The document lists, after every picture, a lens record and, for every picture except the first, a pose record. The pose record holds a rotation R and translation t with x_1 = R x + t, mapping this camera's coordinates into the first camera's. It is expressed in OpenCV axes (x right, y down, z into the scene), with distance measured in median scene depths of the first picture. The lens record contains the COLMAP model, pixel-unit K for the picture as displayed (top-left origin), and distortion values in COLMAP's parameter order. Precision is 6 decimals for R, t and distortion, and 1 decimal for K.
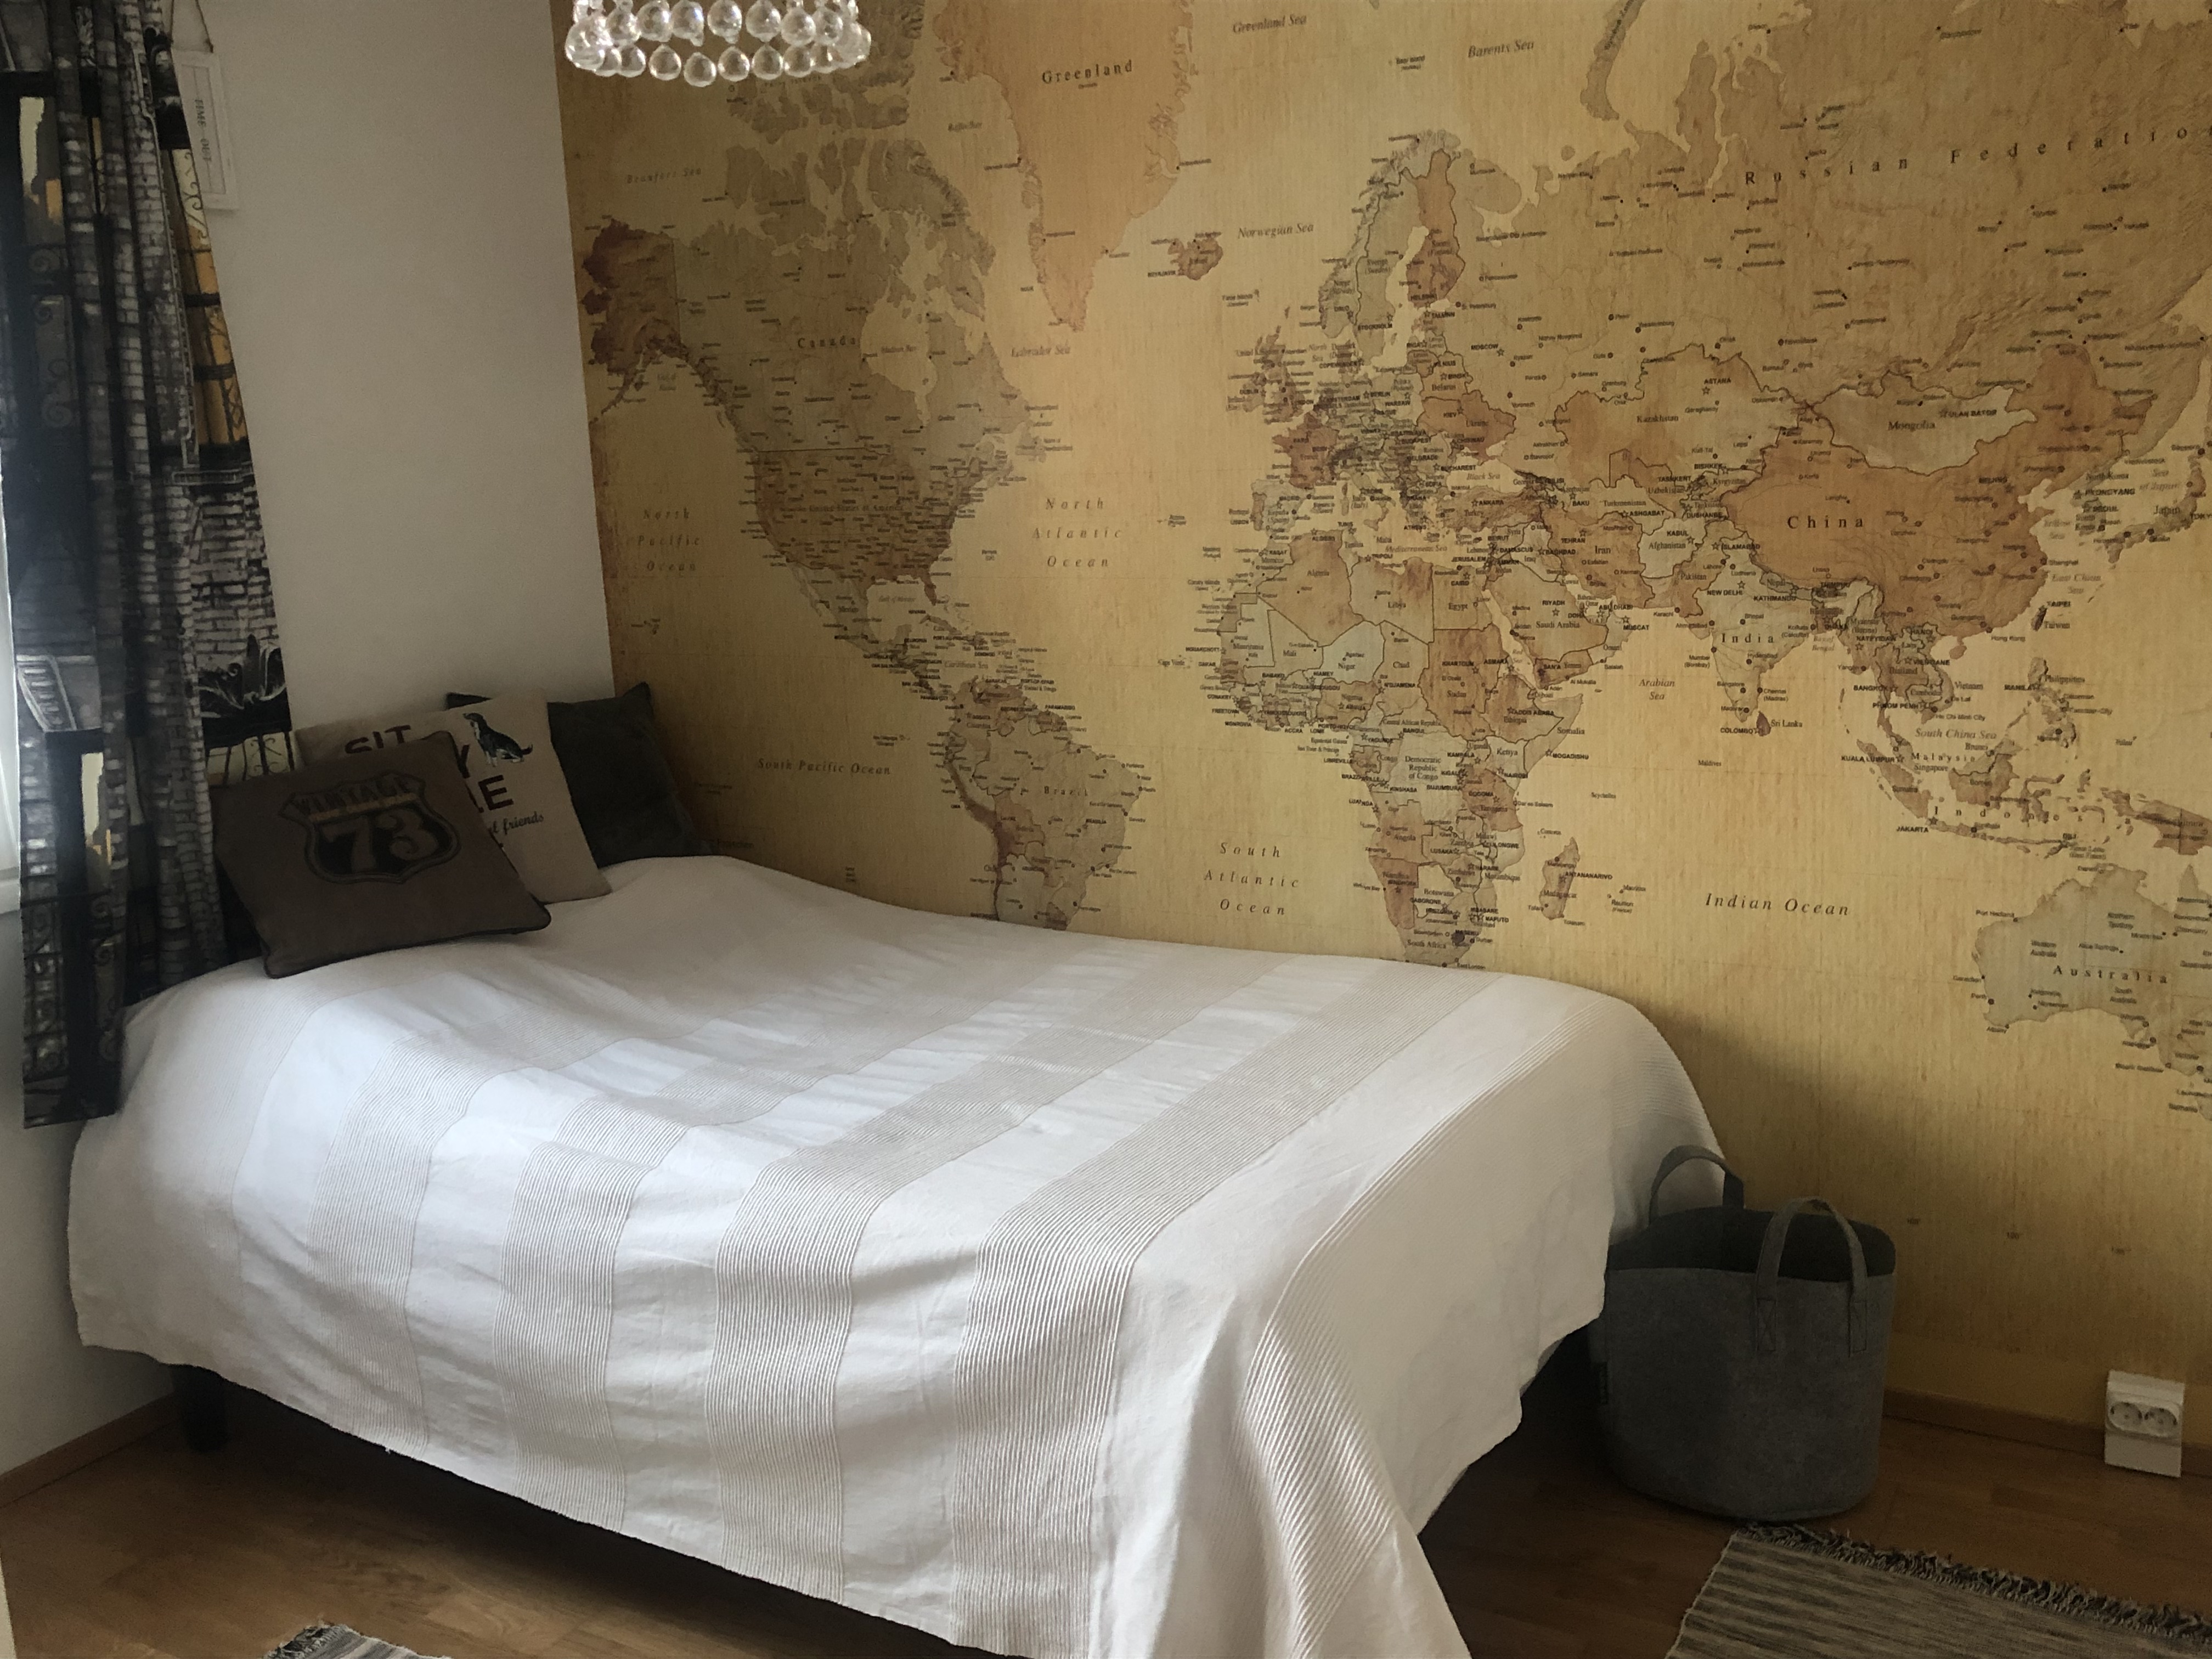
lens RADIAL K [[2043.9, 0, 1115.6], [0, 2043.9, 808.8], [0, 0, 1]] dist [0.014162, 0.000000]
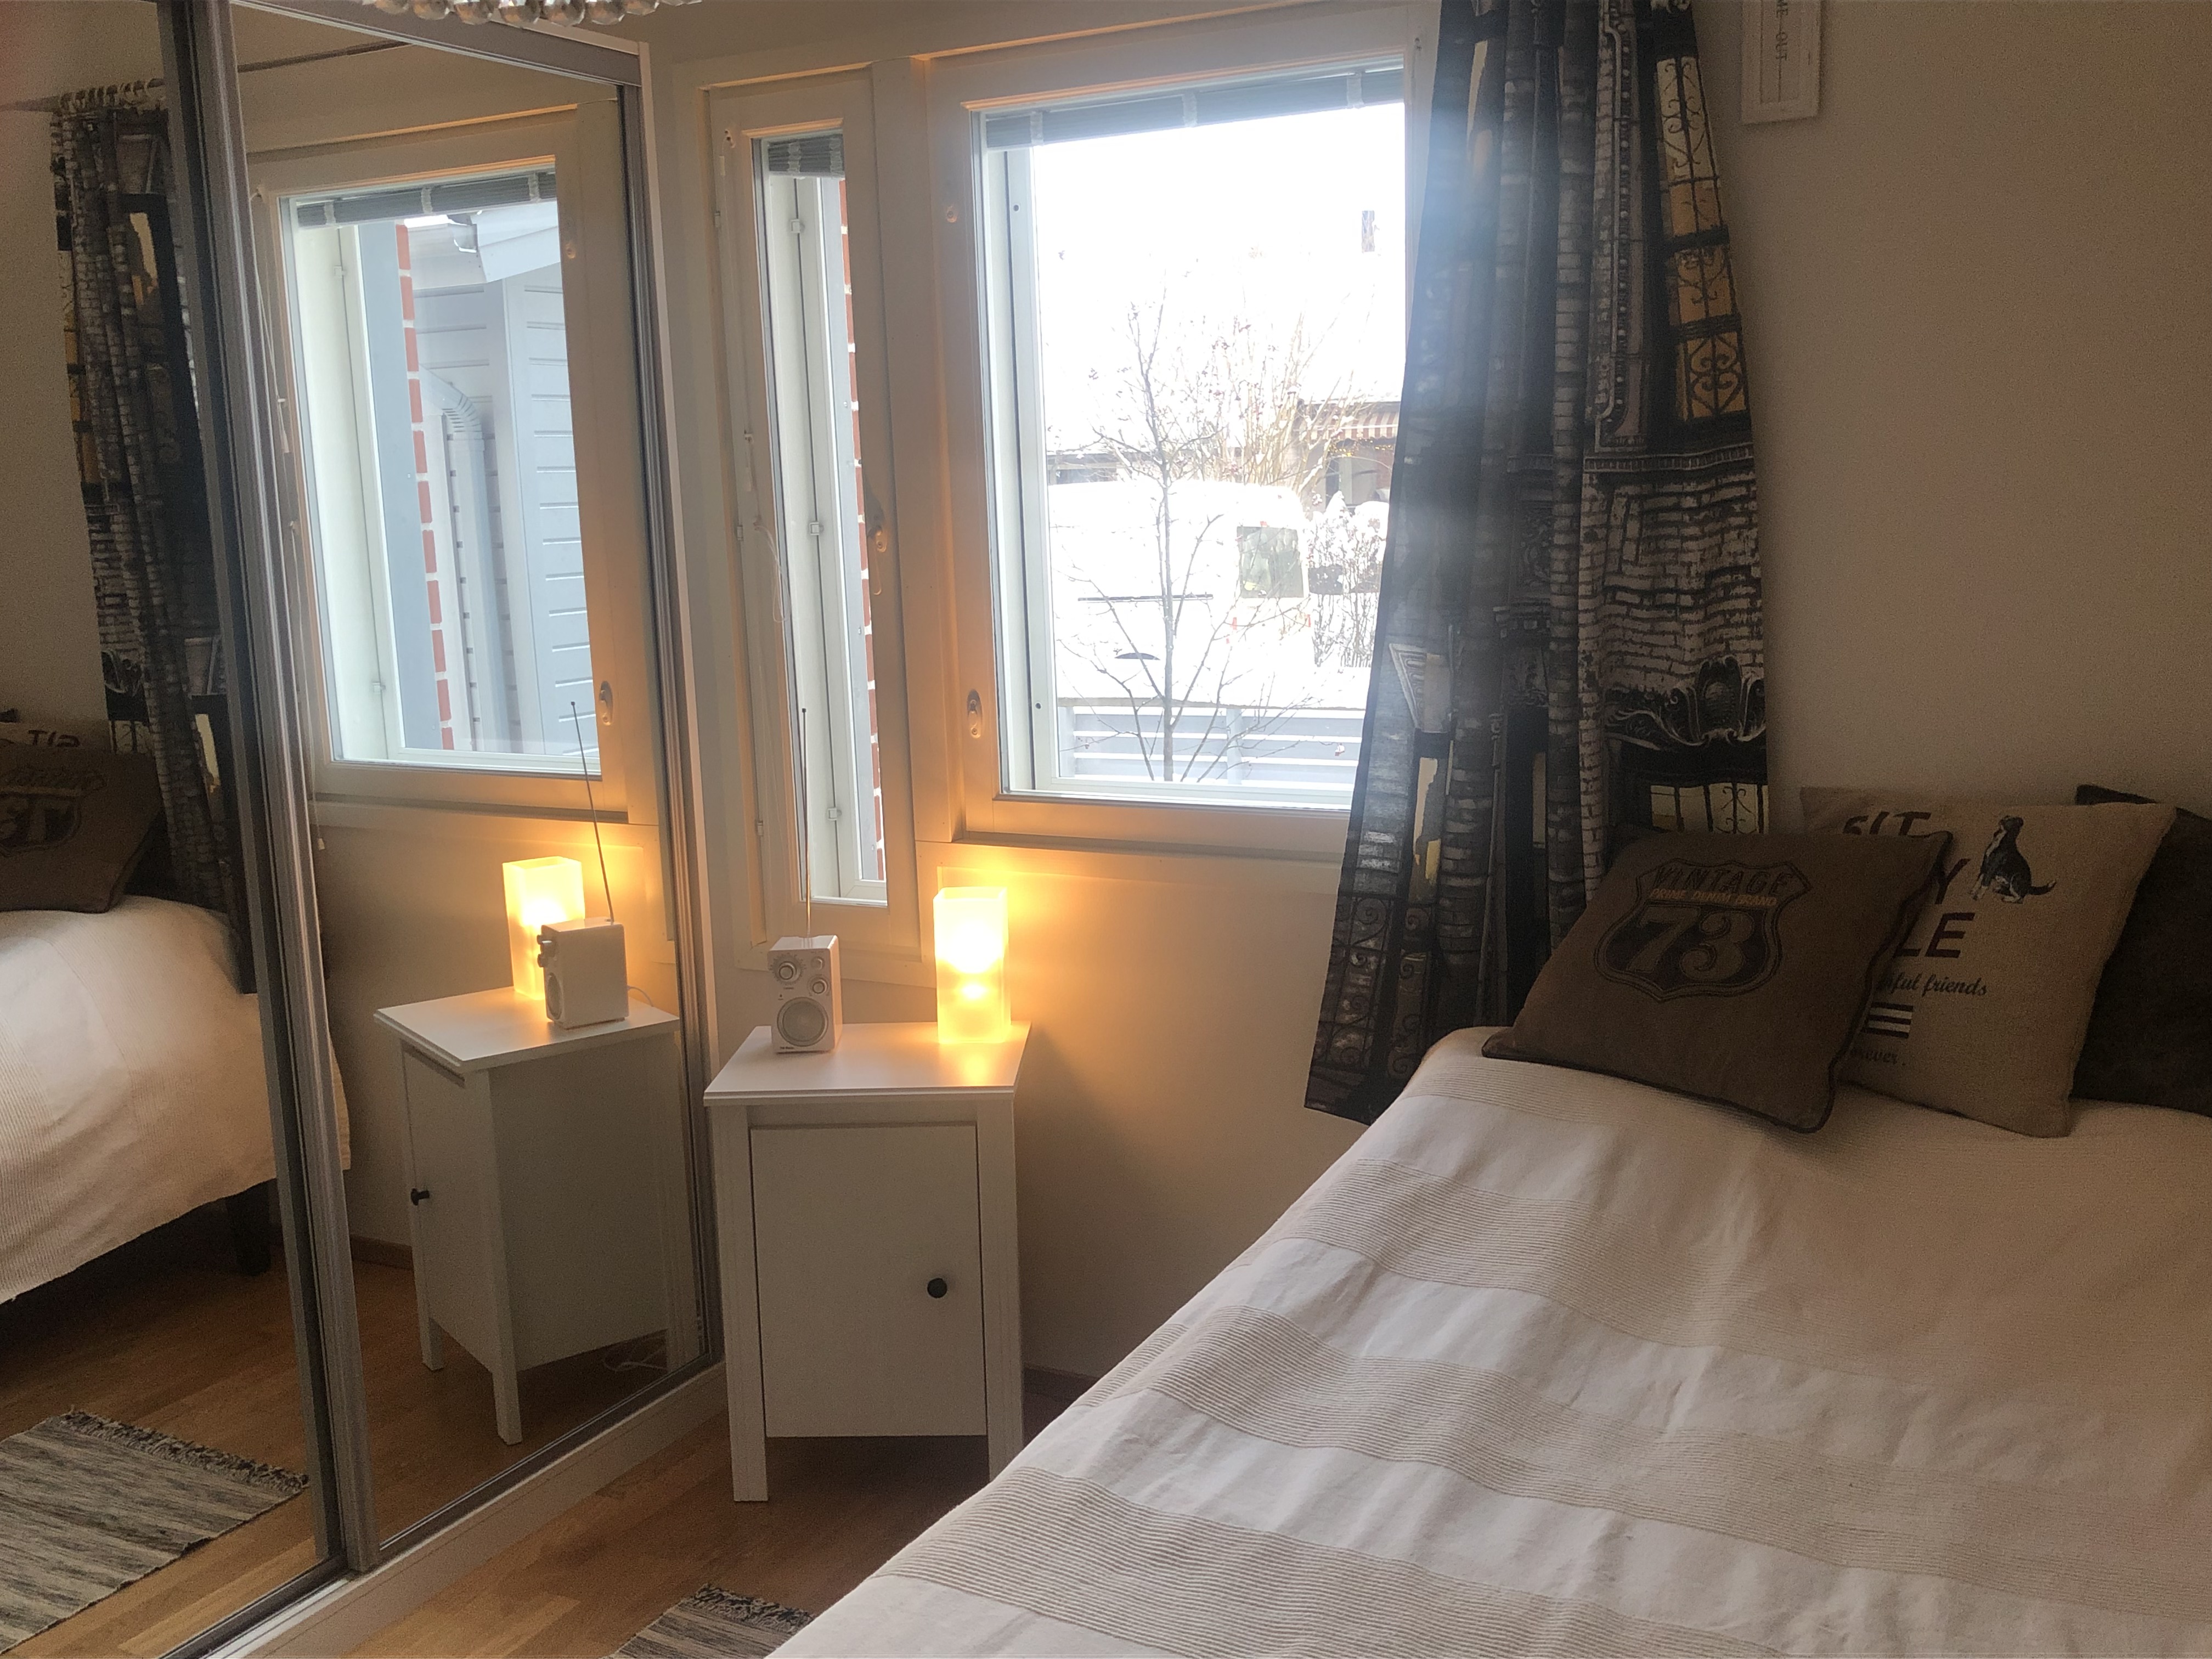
lens RADIAL K [[2043.9, 0, 1155.8], [0, 2043.9, 780.6], [0, 0, 1]] dist [0.014162, 0.000000]
pose [[0.028569, 0.184239, -0.982466, 0.365639], [-0.158163, 0.971319, 0.177550, -0.143917], [0.987000, 0.150317, 0.056889, 0.734533]]
